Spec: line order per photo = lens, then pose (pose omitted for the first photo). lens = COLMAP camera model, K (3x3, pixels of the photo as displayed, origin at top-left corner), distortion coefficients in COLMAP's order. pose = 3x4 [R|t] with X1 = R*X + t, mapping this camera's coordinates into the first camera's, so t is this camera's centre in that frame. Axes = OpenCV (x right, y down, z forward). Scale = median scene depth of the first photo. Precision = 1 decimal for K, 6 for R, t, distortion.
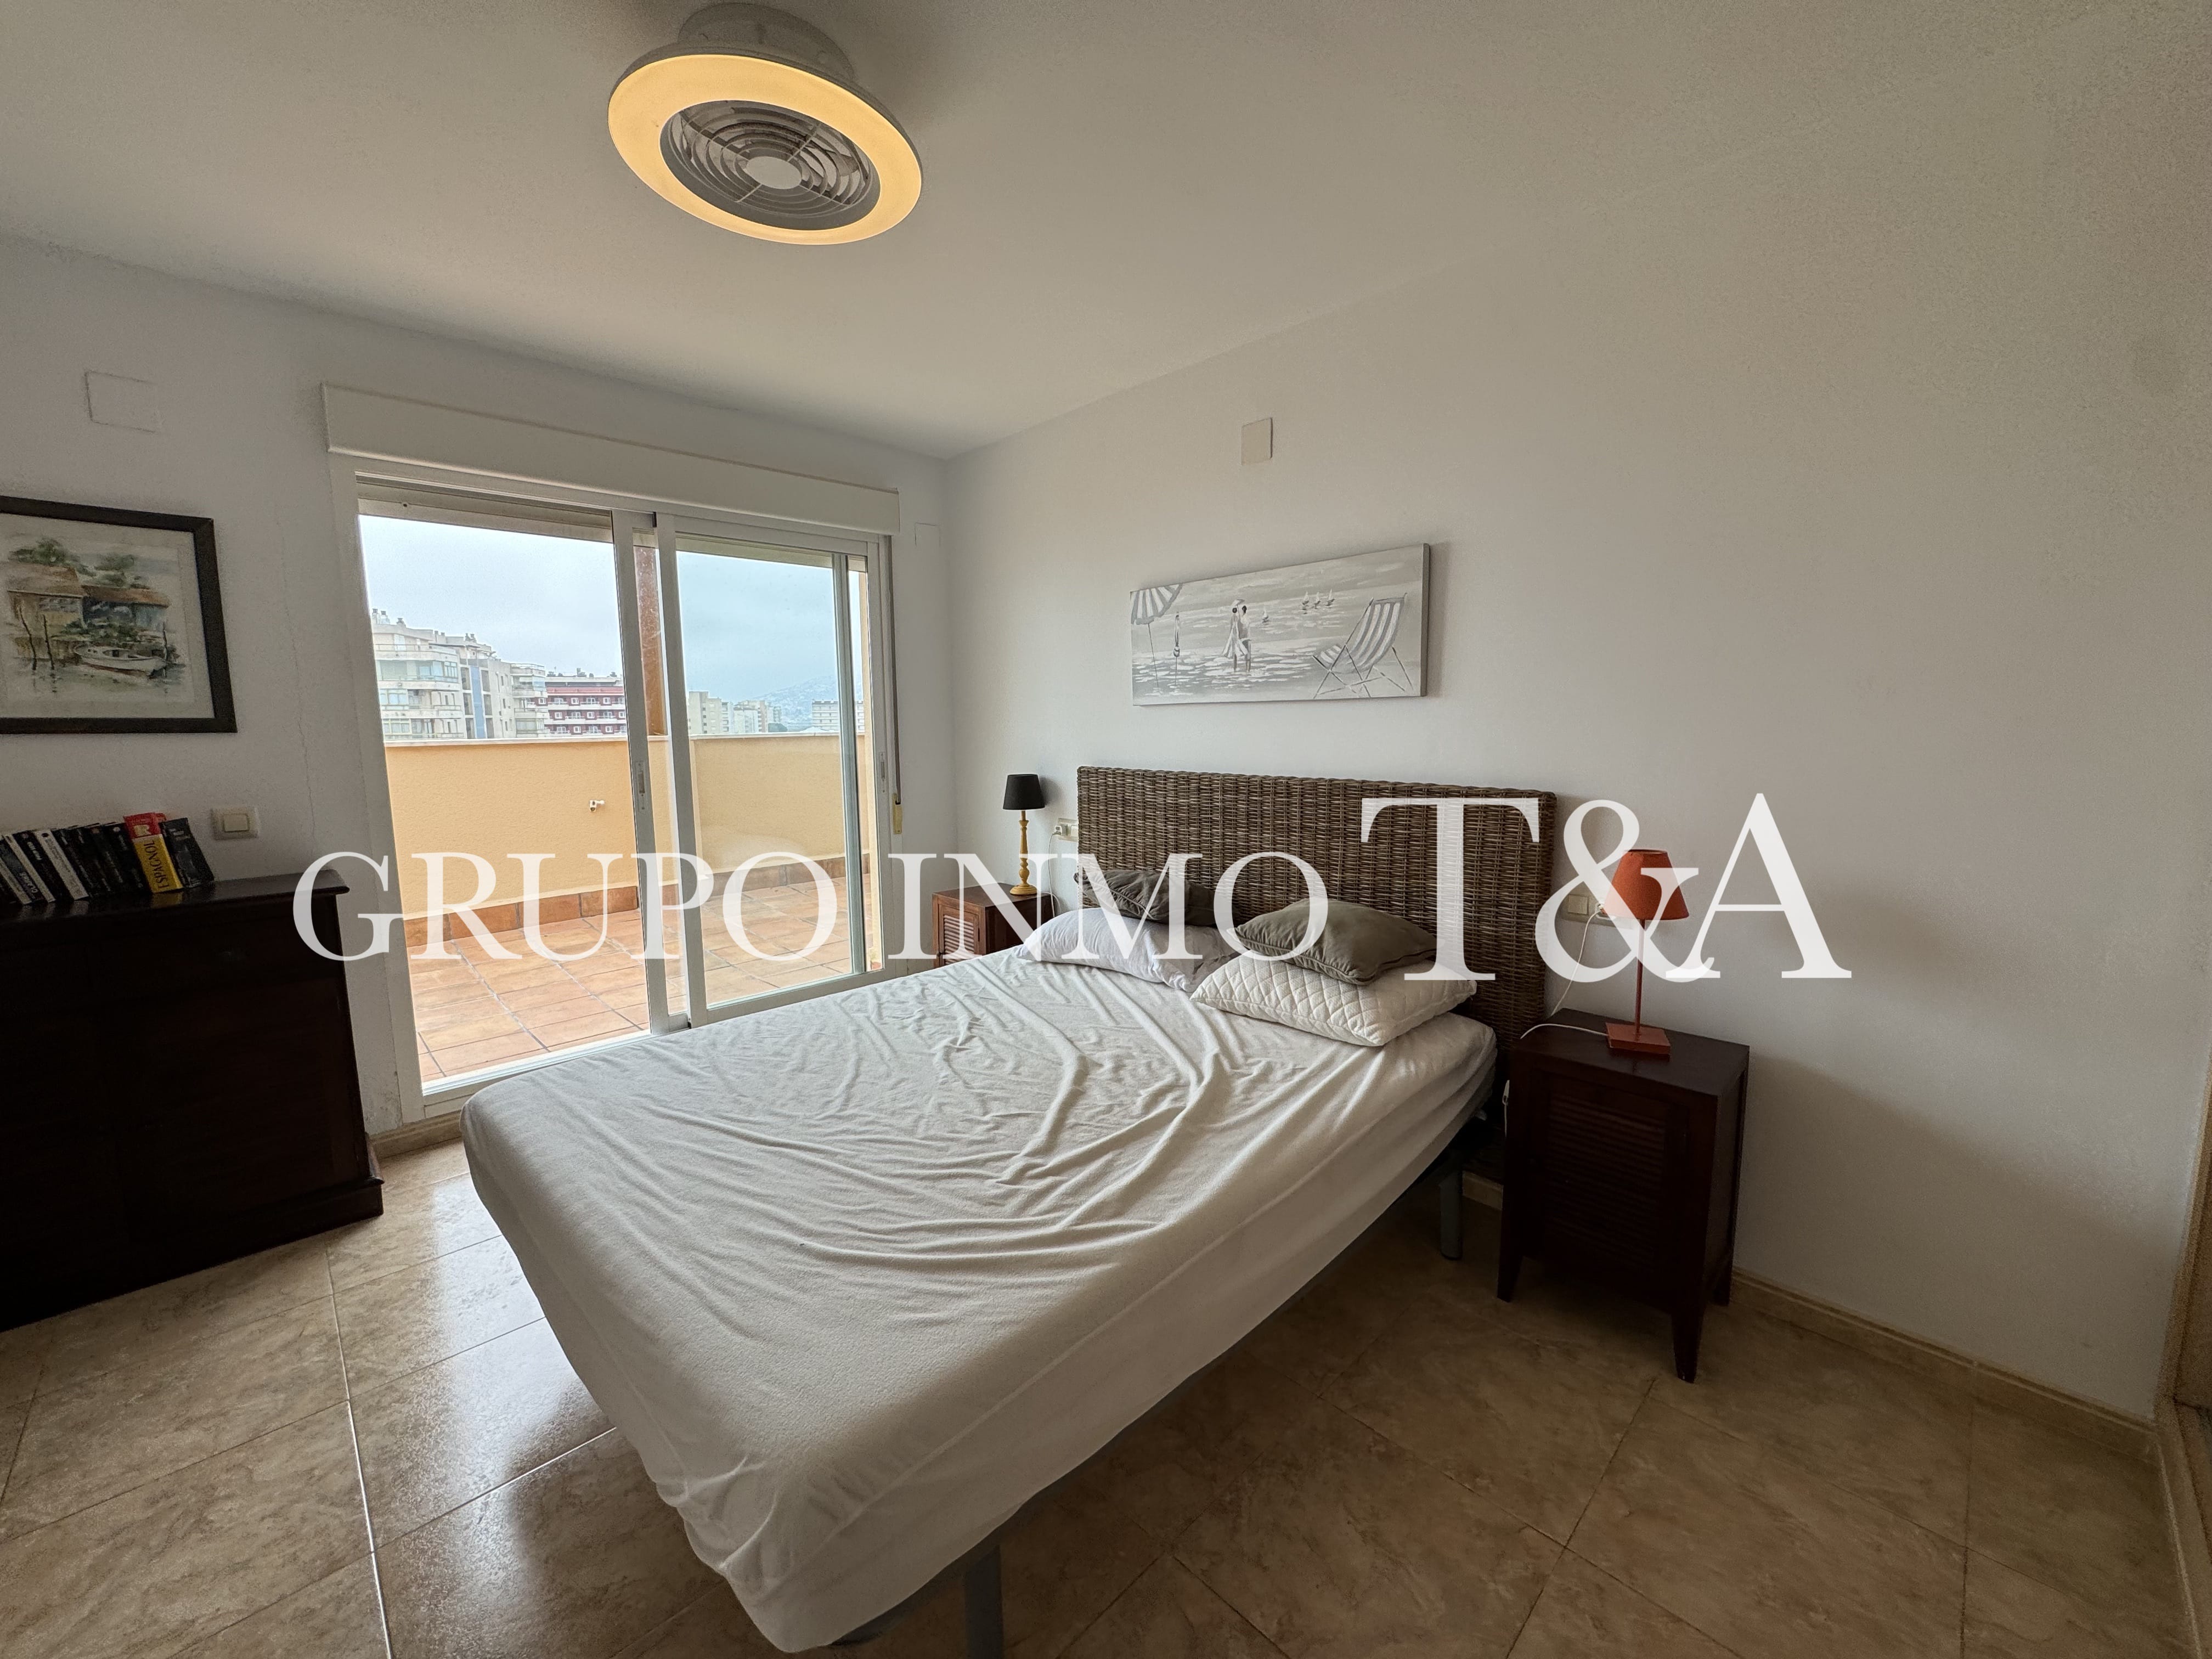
lens RADIAL K [[880.4, 0, 1104.3], [0, 880.4, 813.7], [0, 0, 1]] dist [-0.002474, 0.000303]
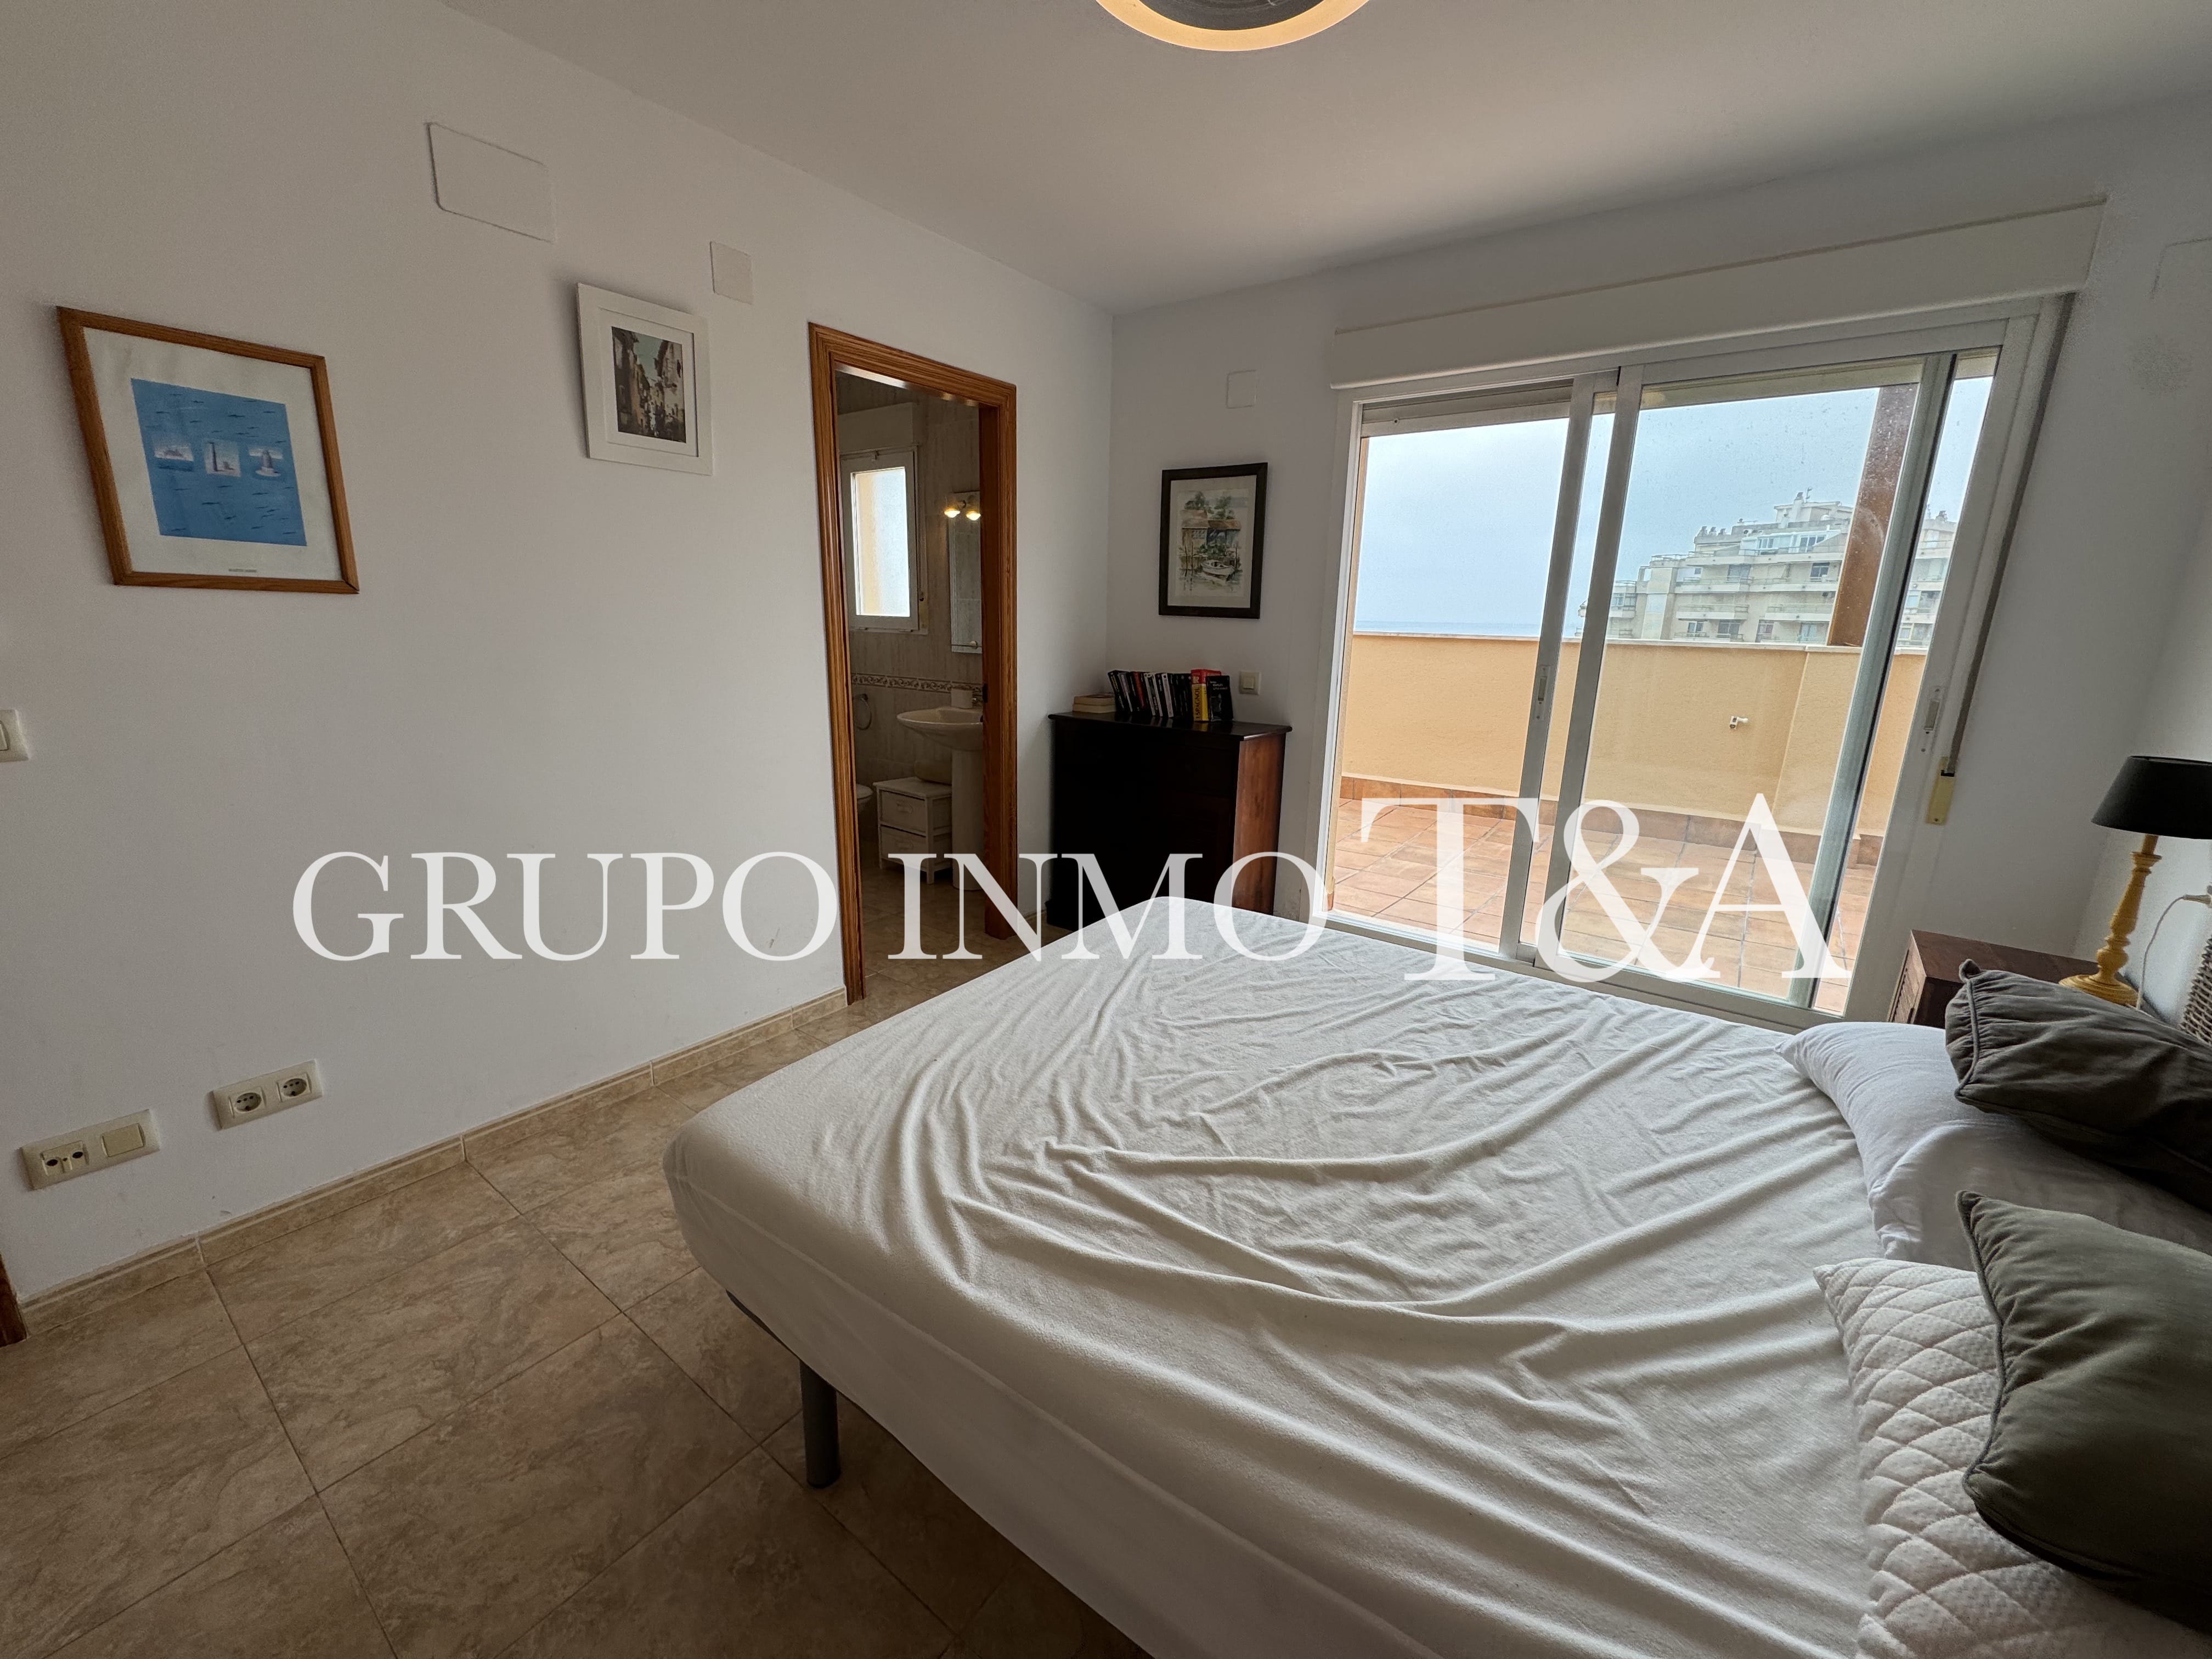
lens RADIAL K [[880.4, 0, 1112.6], [0, 880.4, 820.6], [0, 0, 1]] dist [-0.002474, 0.000303]
pose [[0.163409, 0.243848, -0.955947, 0.416019], [-0.132126, 0.965652, 0.223738, -0.066121], [0.977671, 0.089745, 0.190015, 0.542406]]
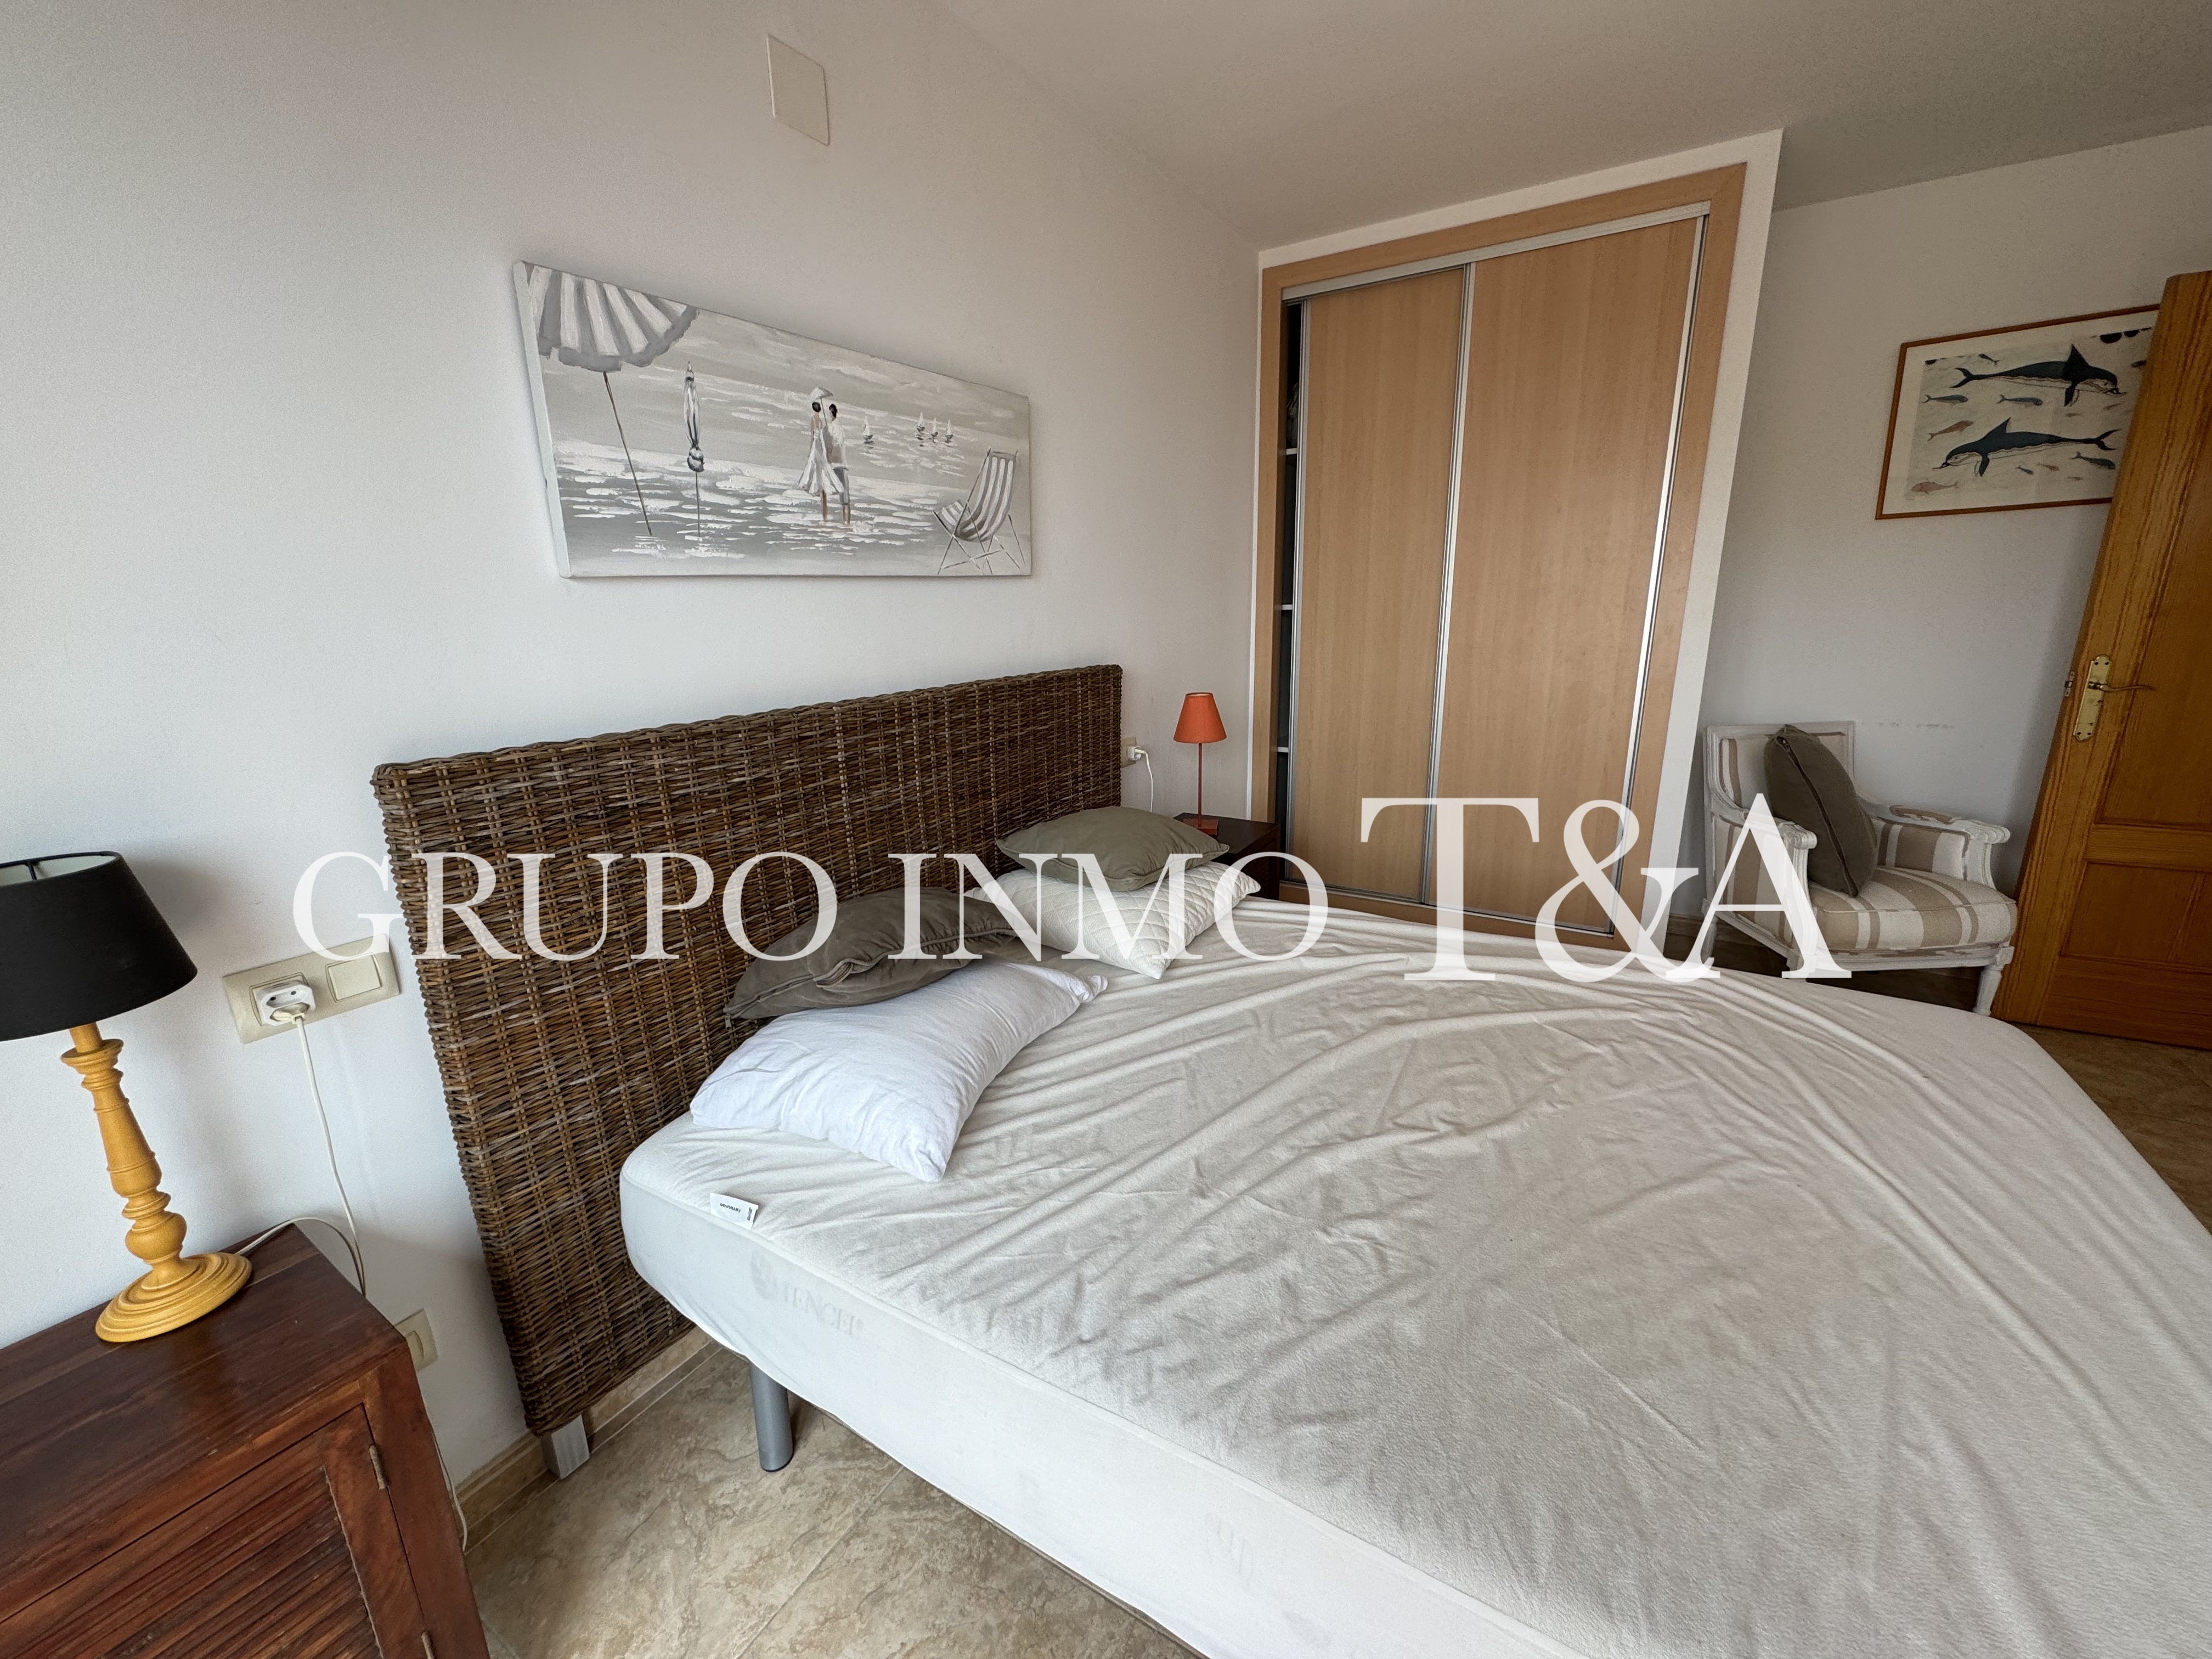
lens RADIAL K [[880.4, 0, 1105.4], [0, 880.4, 820.3], [0, 0, 1]] dist [-0.002474, 0.000303]
pose [[-0.243496, -0.225093, 0.943421, -0.575126], [0.130500, 0.956249, 0.261836, -0.121913], [-0.961082, 0.186872, -0.203468, 1.175686]]
